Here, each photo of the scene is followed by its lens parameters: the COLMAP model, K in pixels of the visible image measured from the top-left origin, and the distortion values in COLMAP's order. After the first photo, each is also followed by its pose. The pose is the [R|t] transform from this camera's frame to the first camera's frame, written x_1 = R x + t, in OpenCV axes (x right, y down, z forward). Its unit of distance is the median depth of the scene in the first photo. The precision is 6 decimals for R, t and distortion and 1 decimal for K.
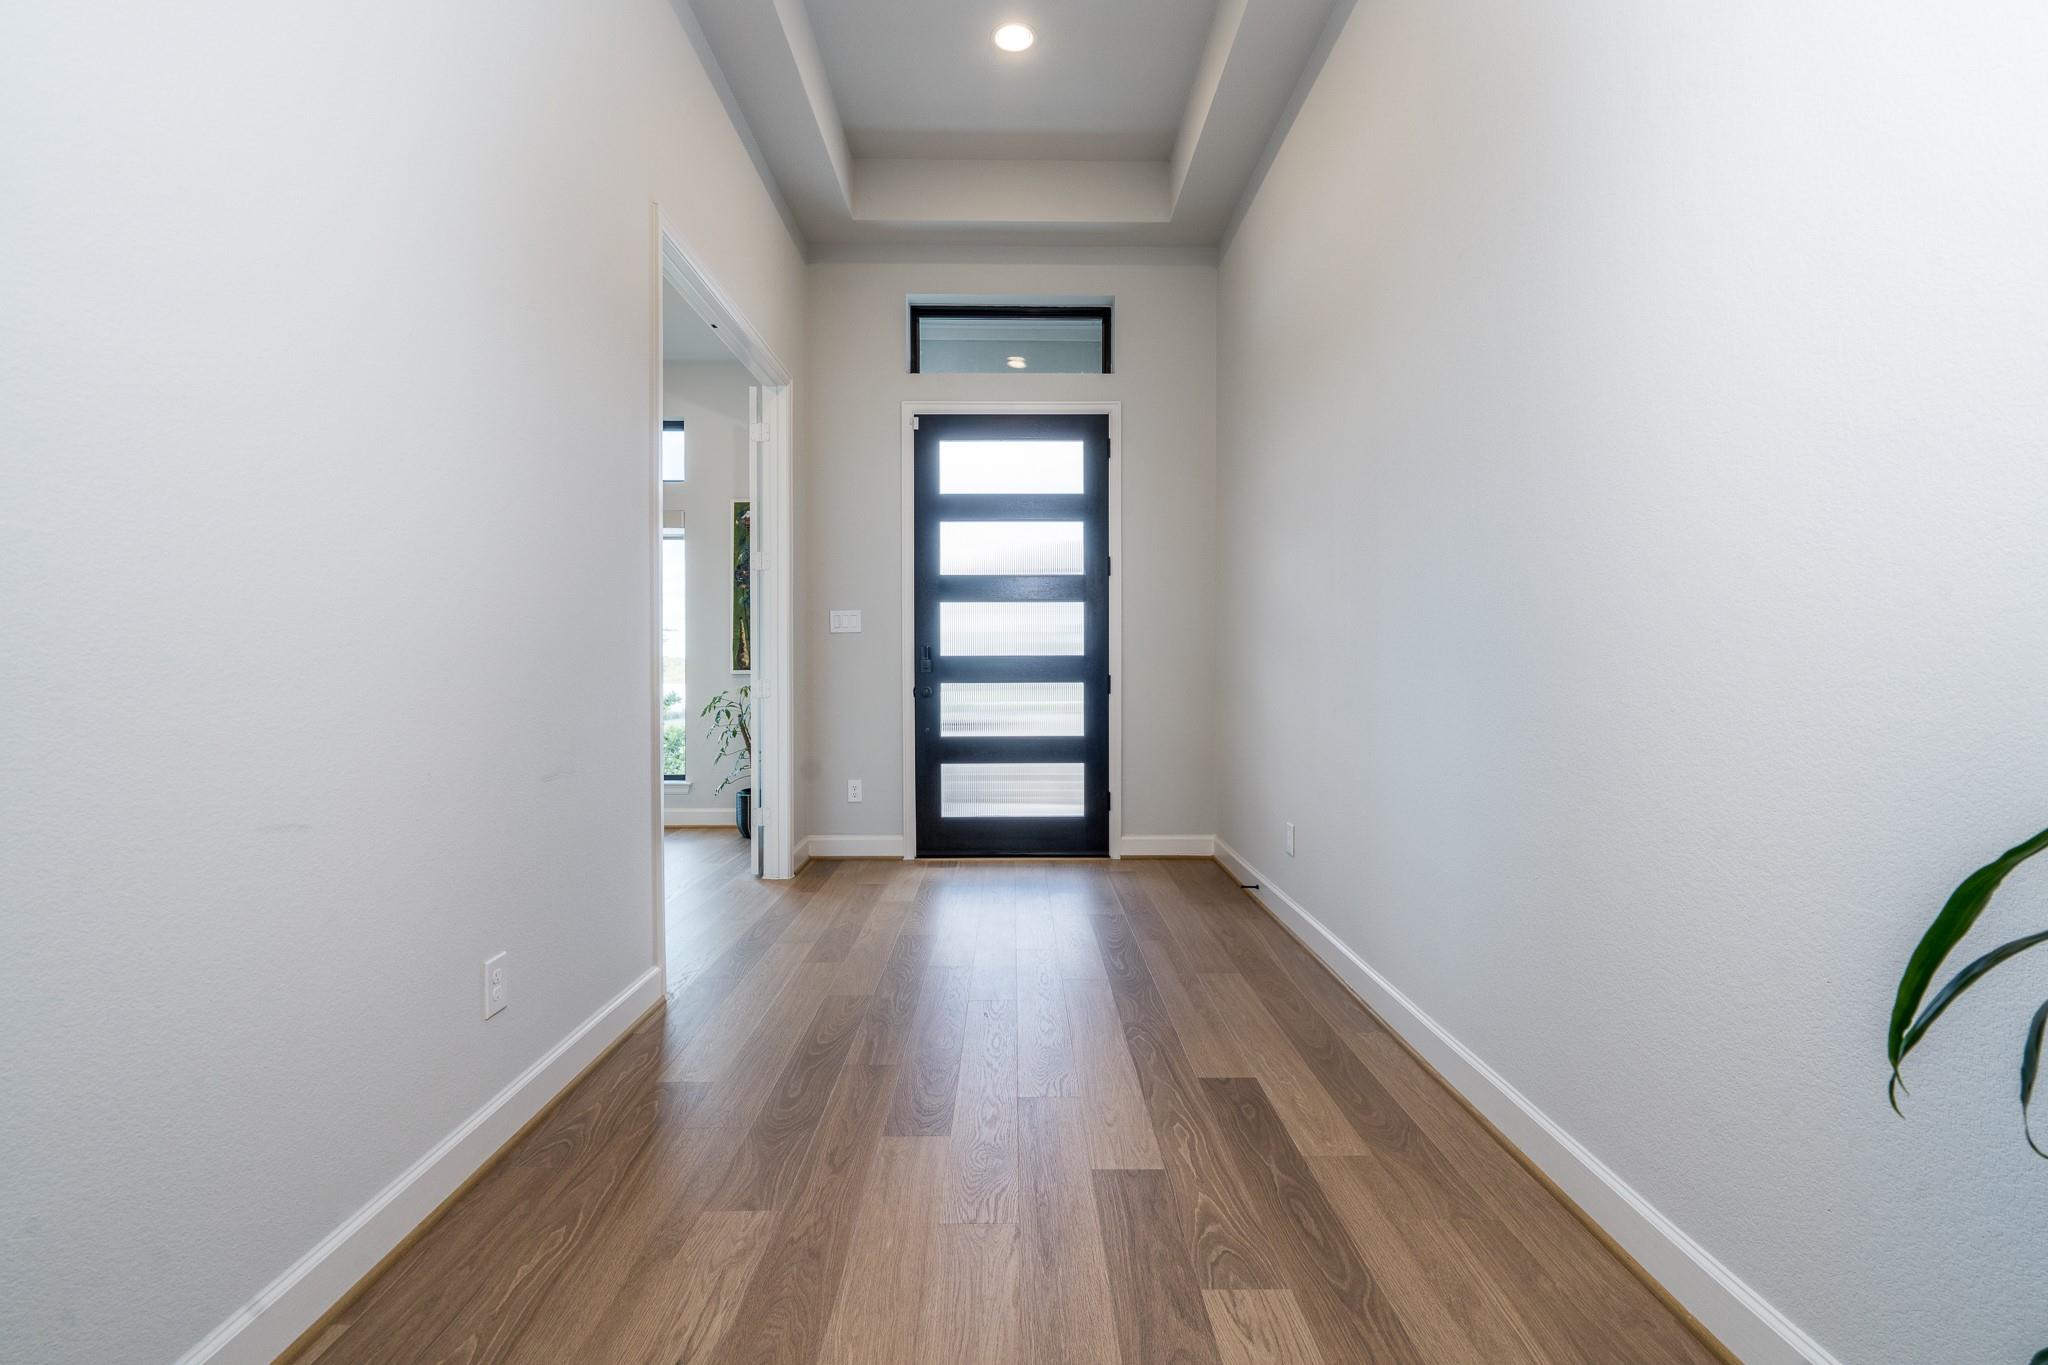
lens RADIAL K [[939.2, 0, 1021.1], [0, 939.2, 677.9], [0, 0, 1]] dist [-0.003856, 0.001997]
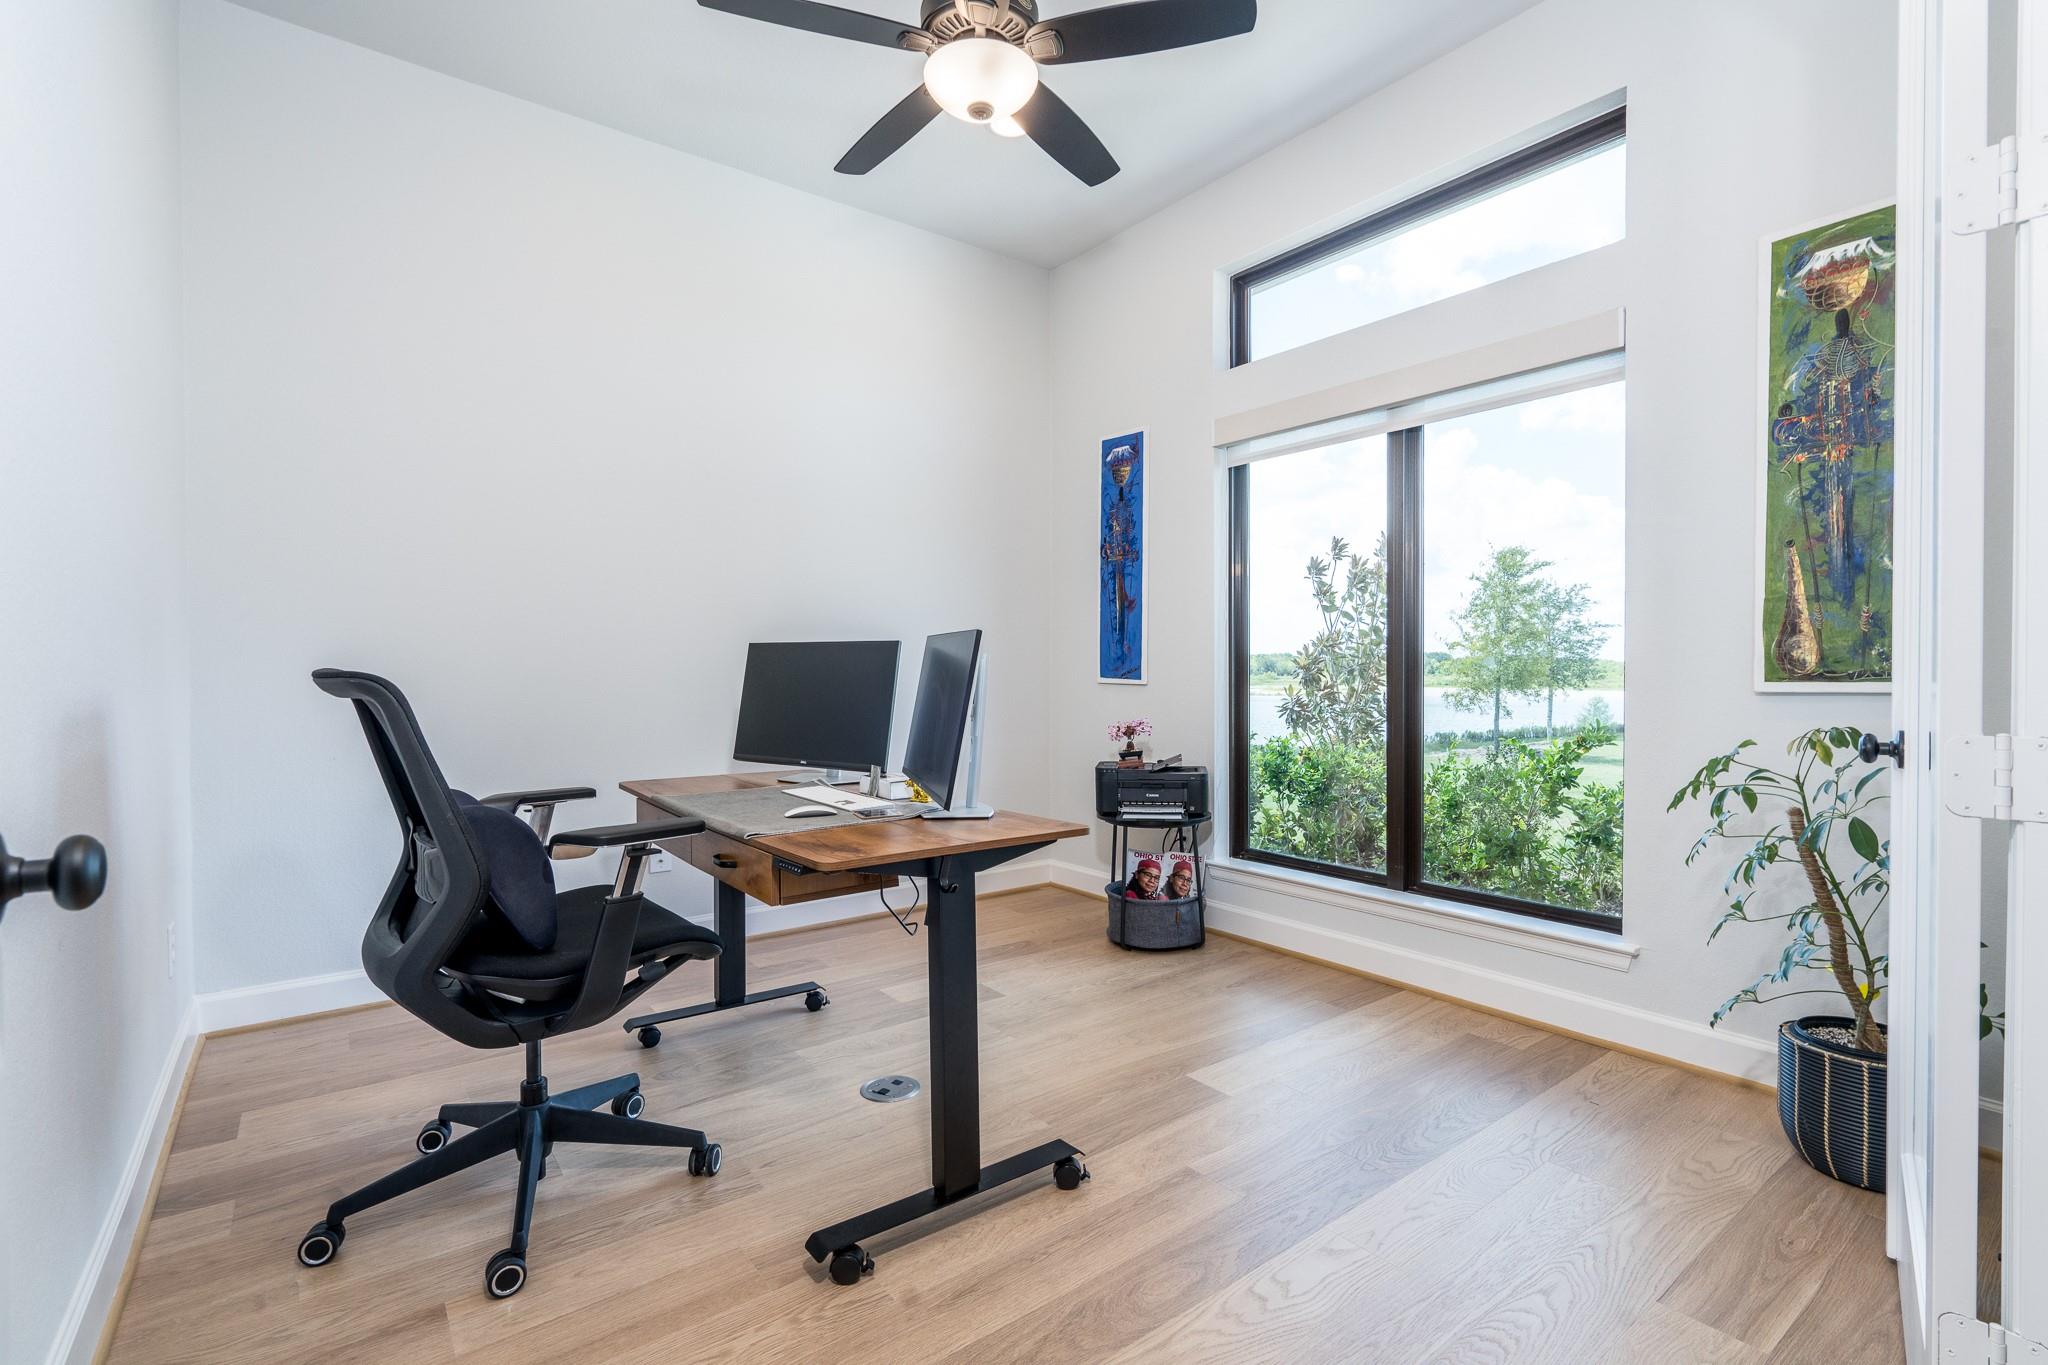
lens RADIAL K [[939.2, 0, 1019.0], [0, 939.2, 681.6], [0, 0, 1]] dist [-0.003856, 0.001997]
pose [[0.606666, 0.006771, -0.794928, -0.197683], [-0.013687, 0.999904, -0.001928, -0.003303], [0.794839, 0.012050, 0.606701, 0.558428]]
